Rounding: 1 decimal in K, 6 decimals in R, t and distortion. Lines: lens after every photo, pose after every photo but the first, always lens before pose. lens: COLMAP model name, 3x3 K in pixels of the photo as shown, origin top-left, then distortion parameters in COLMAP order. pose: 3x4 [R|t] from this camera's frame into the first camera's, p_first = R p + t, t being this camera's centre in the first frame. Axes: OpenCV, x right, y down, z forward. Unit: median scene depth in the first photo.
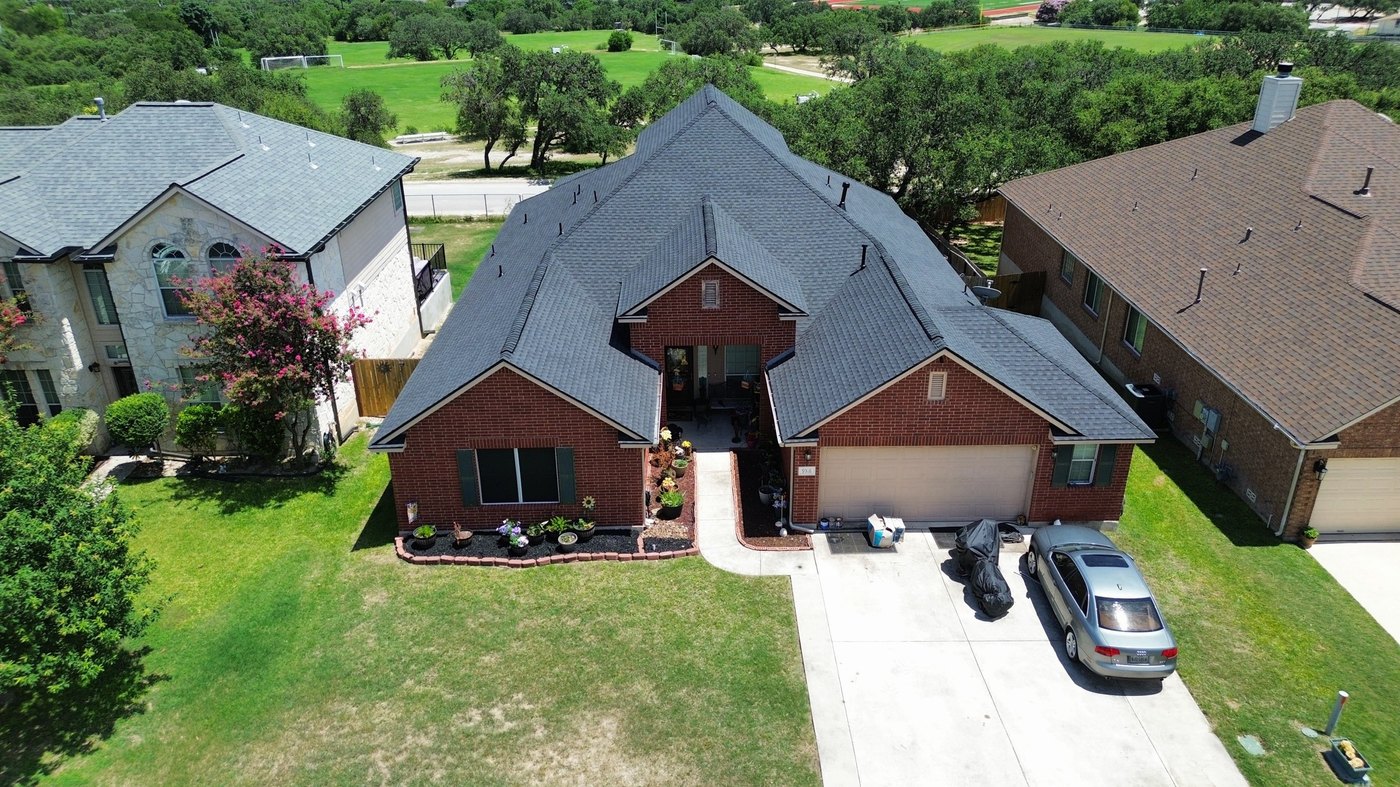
lens RADIAL K [[984.0, 0, 706.2], [0, 984.0, 391.0], [0, 0, 1]] dist [0.071893, -0.078317]
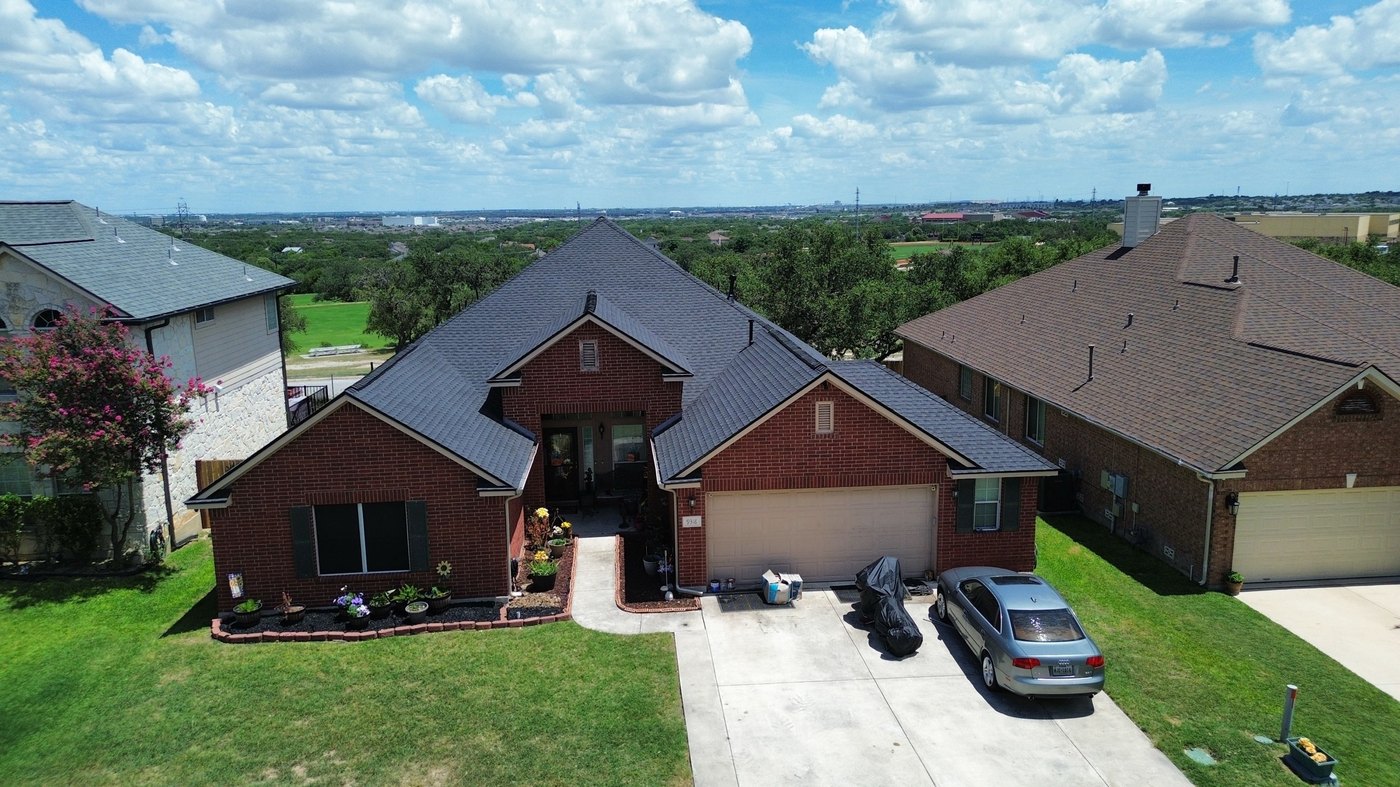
lens RADIAL K [[984.0, 0, 706.2], [0, 984.0, 391.0], [0, 0, 1]] dist [0.071893, -0.078317]
pose [[0.997156, -0.023048, 0.071753, 0.054345], [0.040026, 0.968671, -0.245099, 0.190299], [-0.063856, 0.247274, 0.966839, 0.095965]]
